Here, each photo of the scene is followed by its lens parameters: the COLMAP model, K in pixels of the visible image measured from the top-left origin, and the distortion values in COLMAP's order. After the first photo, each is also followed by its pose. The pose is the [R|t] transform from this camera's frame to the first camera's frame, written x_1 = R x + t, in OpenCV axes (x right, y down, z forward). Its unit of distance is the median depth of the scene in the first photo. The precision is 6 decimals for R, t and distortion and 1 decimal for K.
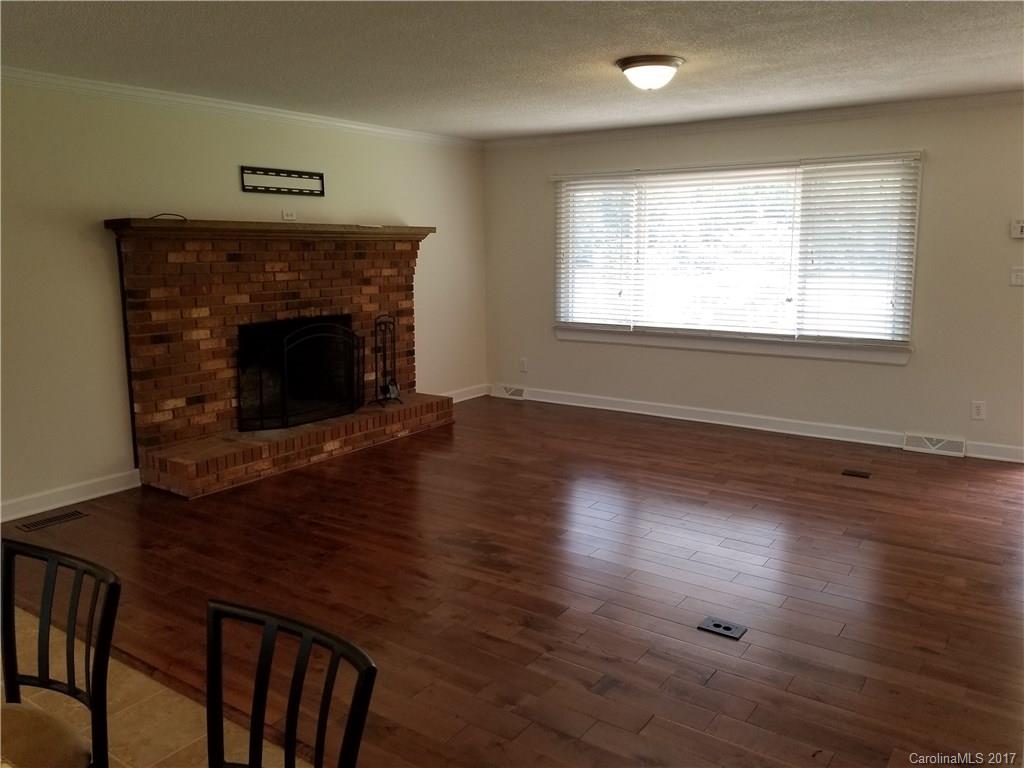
lens RADIAL K [[825.9, 0, 517.9], [0, 825.9, 378.1], [0, 0, 1]] dist [0.068664, -0.042933]
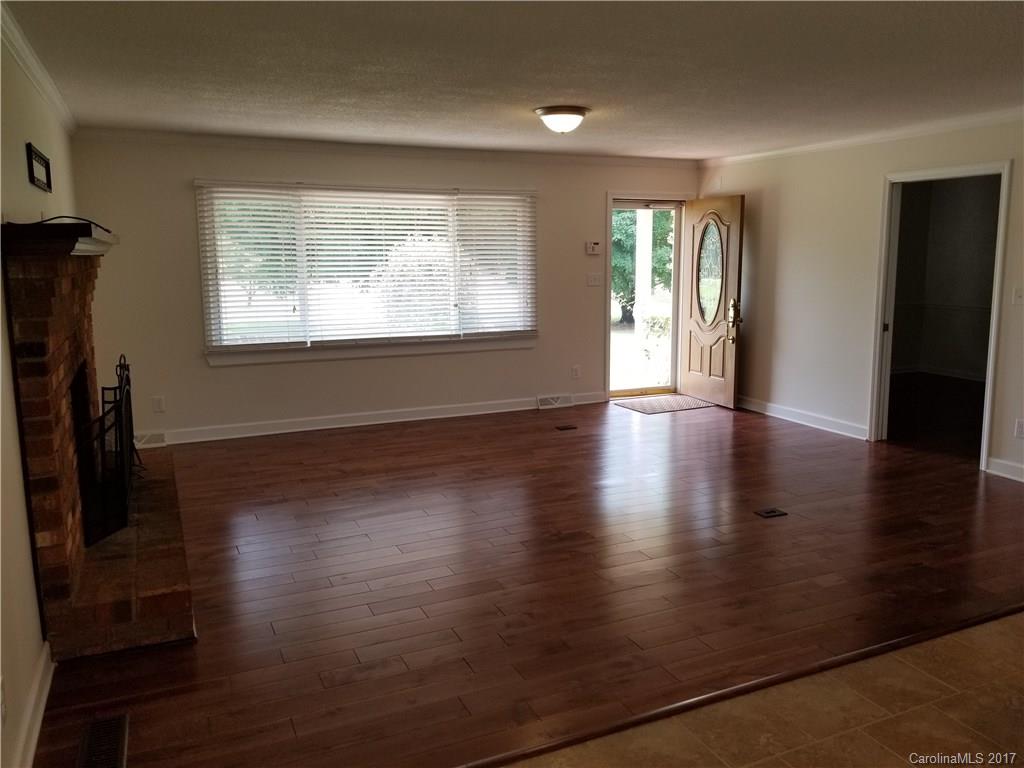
lens RADIAL K [[825.9, 0, 517.9], [0, 825.9, 378.1], [0, 0, 1]] dist [0.068664, -0.042933]
pose [[0.482407, -0.130952, 0.866103, -0.736417], [0.143893, 0.987177, 0.069112, -0.064701], [-0.864048, 0.091287, 0.495064, 0.373095]]
